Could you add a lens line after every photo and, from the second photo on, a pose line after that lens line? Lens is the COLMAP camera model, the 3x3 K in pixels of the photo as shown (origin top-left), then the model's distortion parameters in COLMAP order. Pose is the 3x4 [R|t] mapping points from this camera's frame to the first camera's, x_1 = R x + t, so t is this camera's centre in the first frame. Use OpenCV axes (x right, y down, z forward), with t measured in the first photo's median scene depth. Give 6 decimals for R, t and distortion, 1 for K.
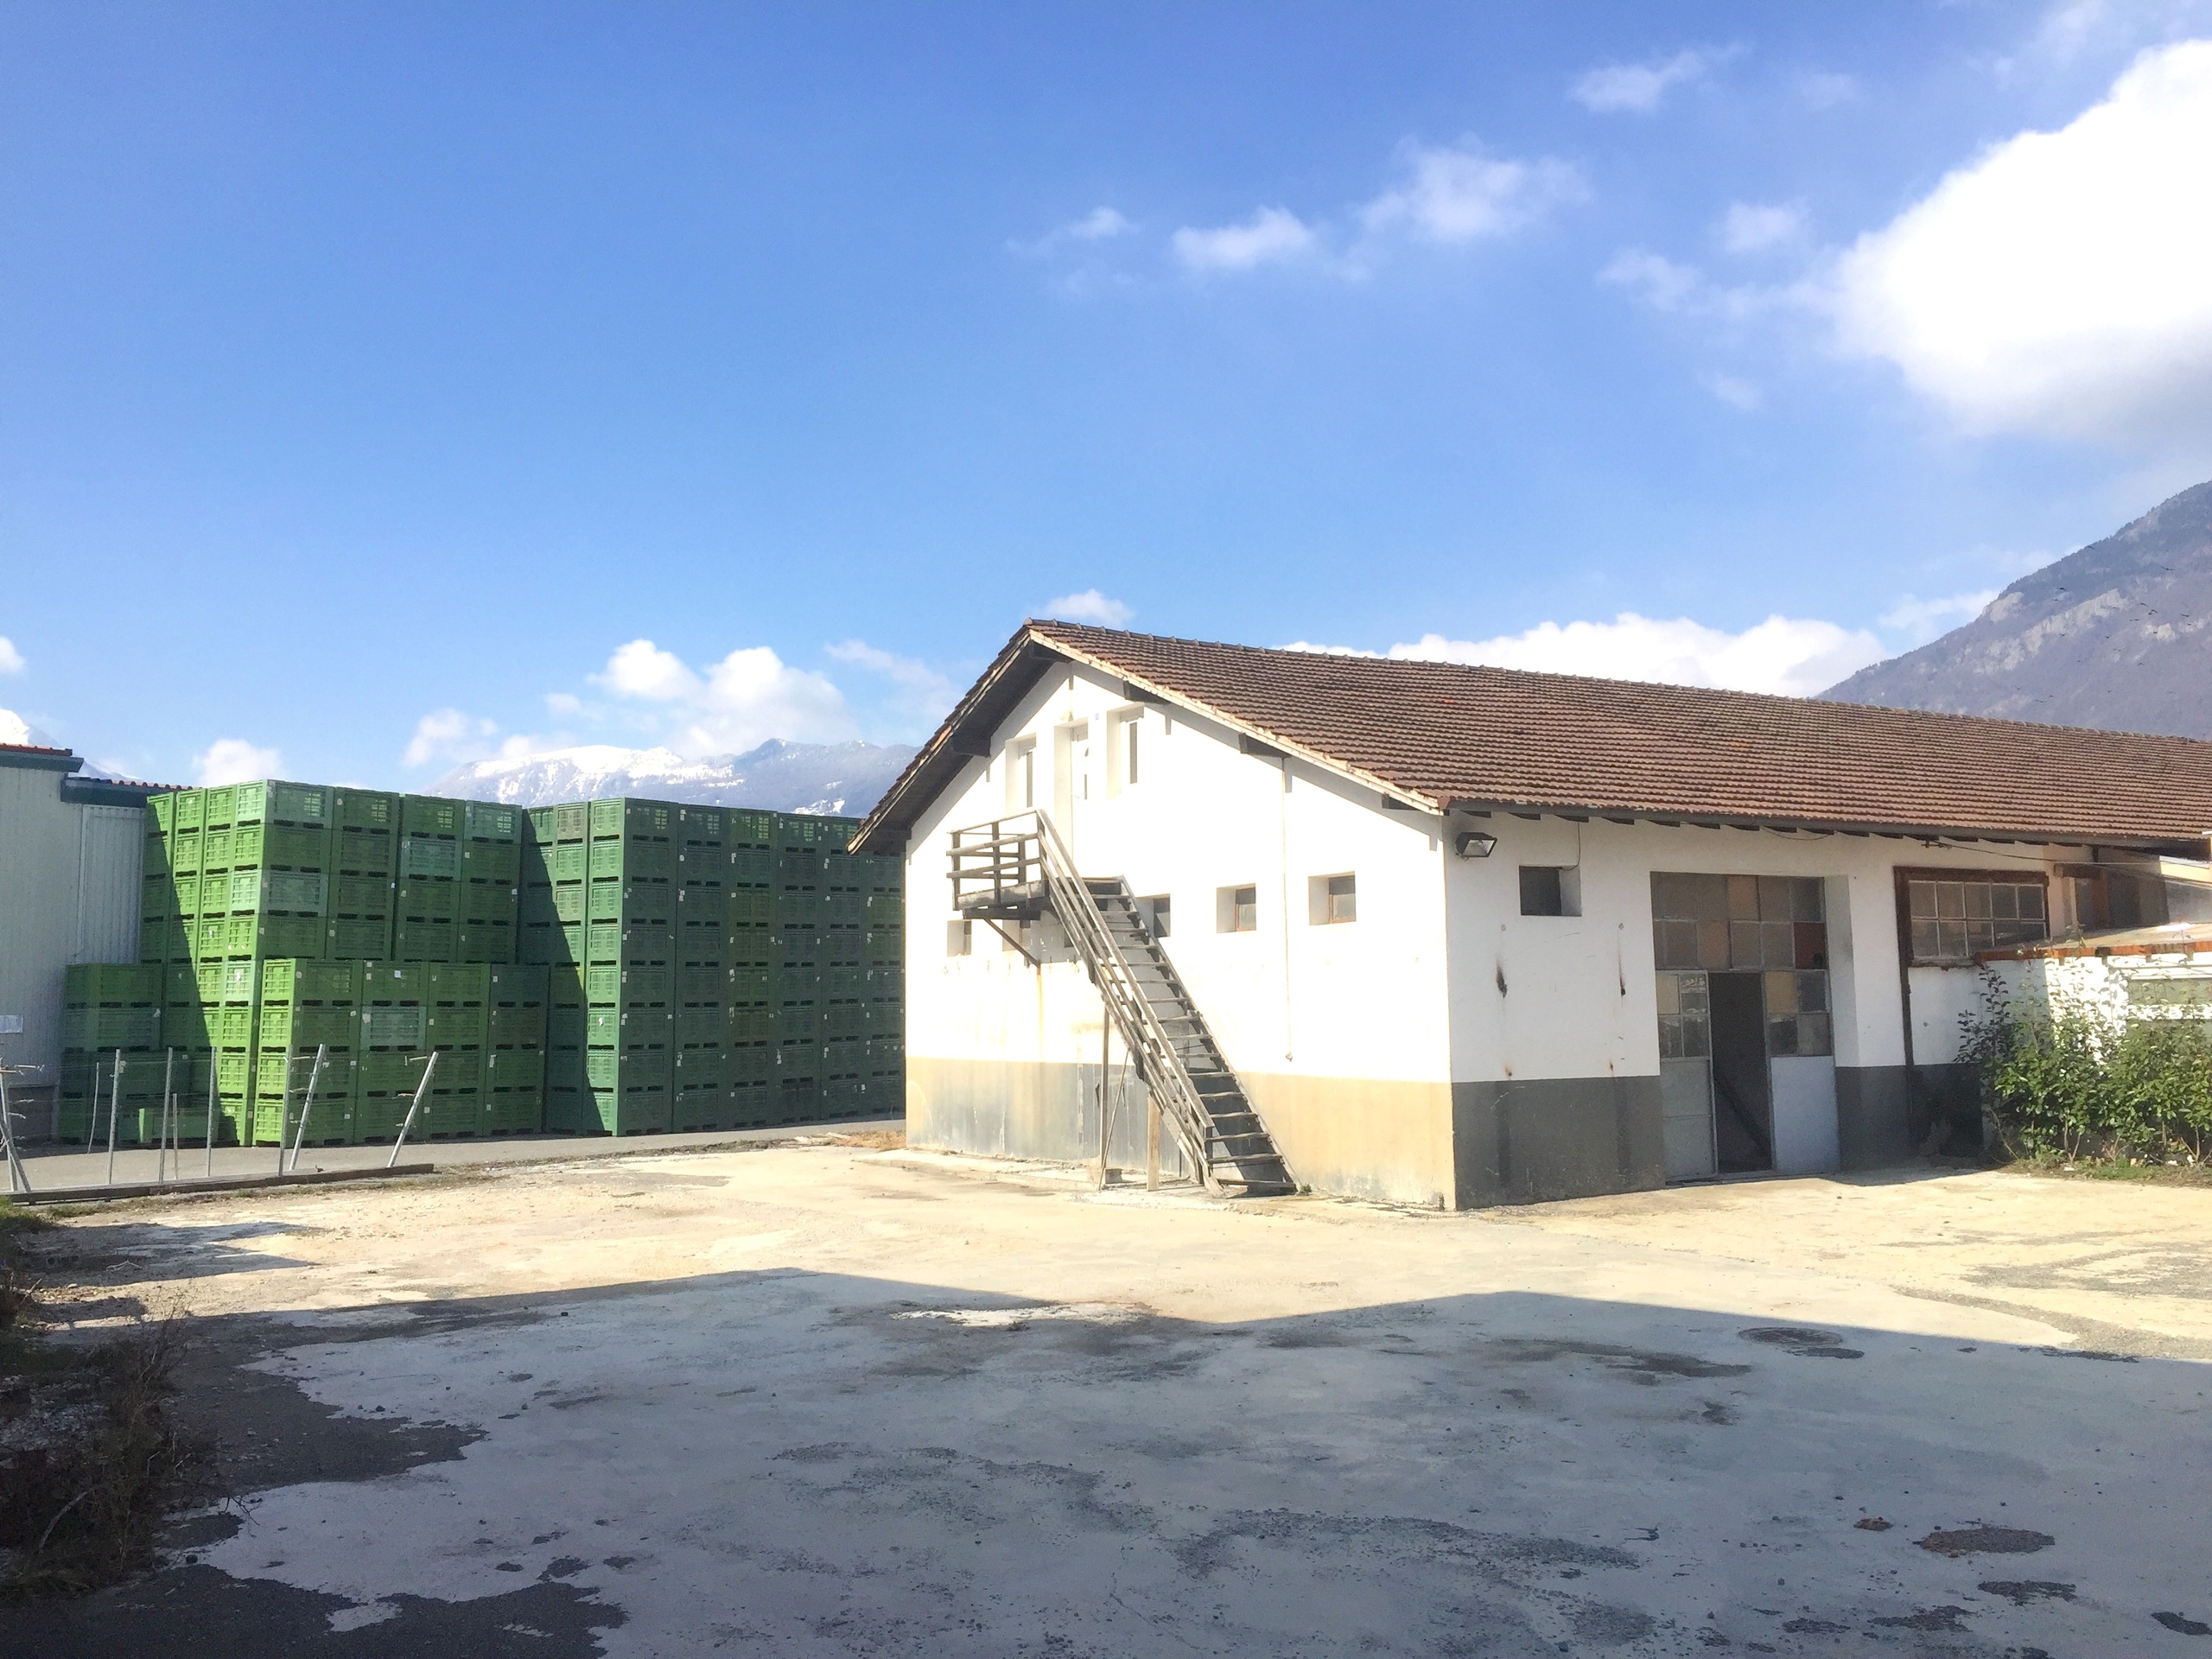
lens RADIAL K [[1872.5, 0, 1117.4], [0, 1872.5, 823.9], [0, 0, 1]] dist [0.084704, -0.110493]
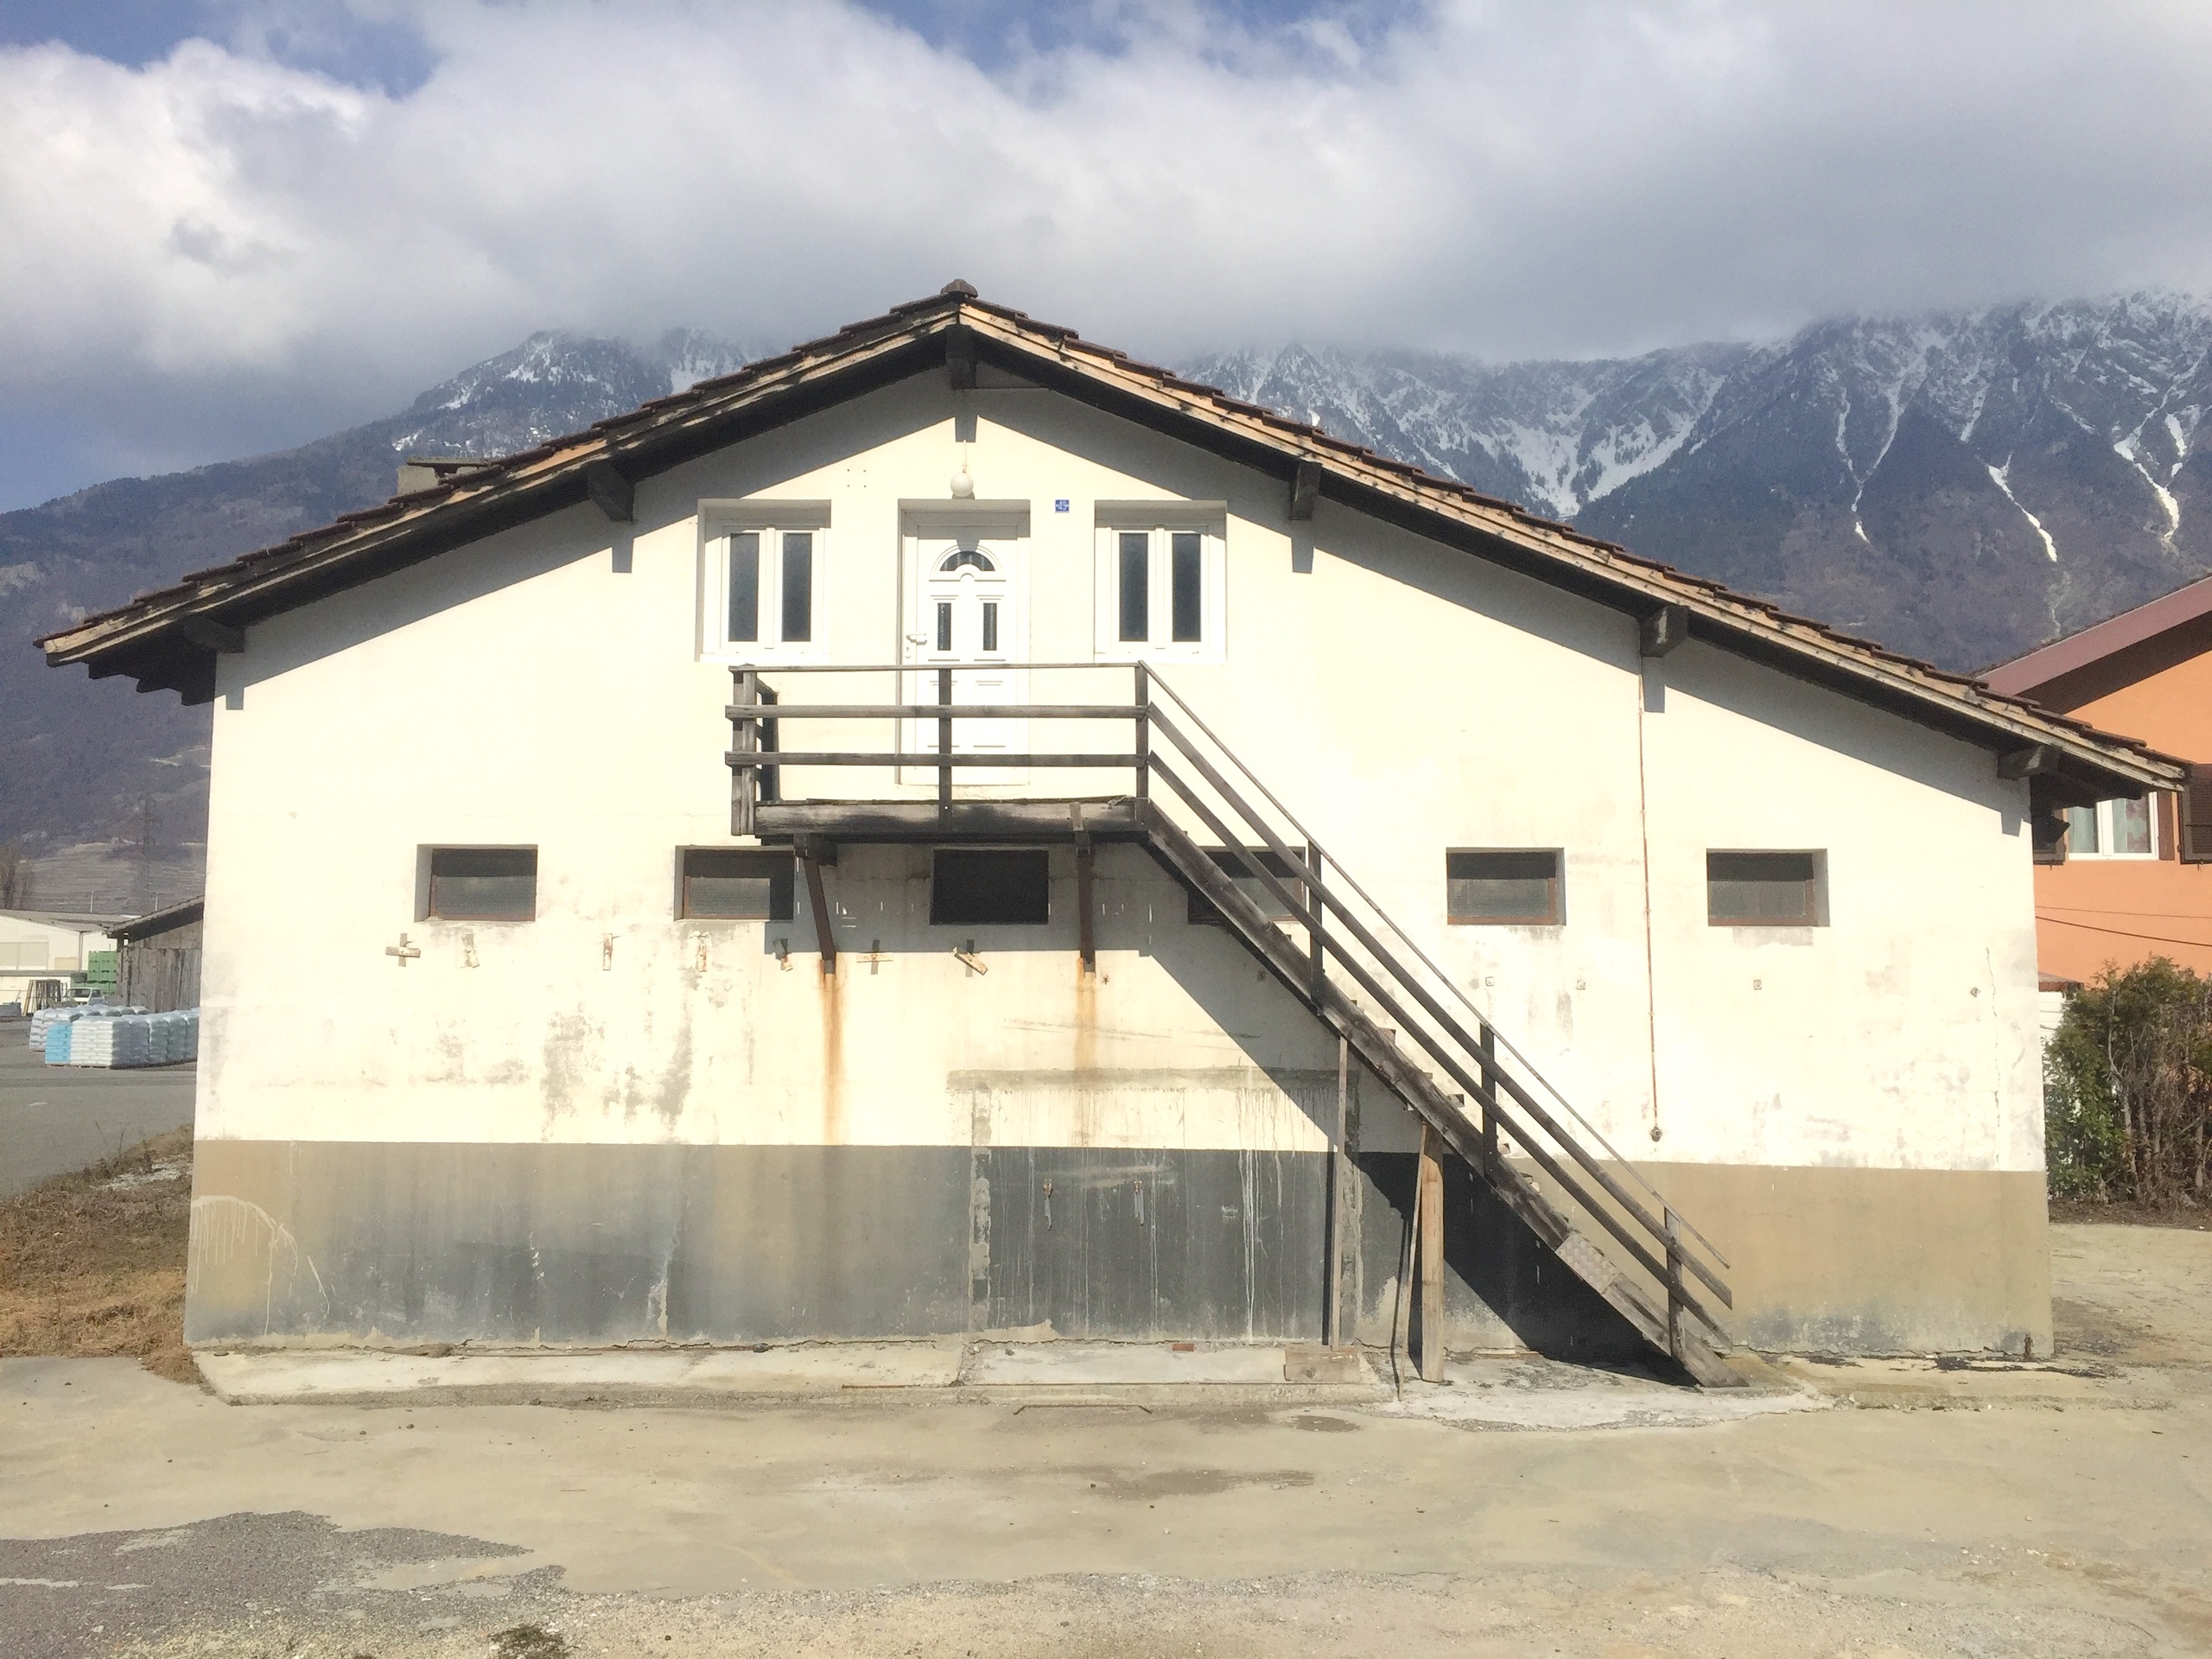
lens RADIAL K [[1872.5, 0, 1117.4], [0, 1872.5, 823.9], [0, 0, 1]] dist [0.084704, -0.110493]
pose [[0.522812, 0.093947, 0.847255, -0.458739], [-0.101864, 0.993672, -0.047325, 0.059013], [-0.846340, -0.061563, 0.529074, 0.698287]]
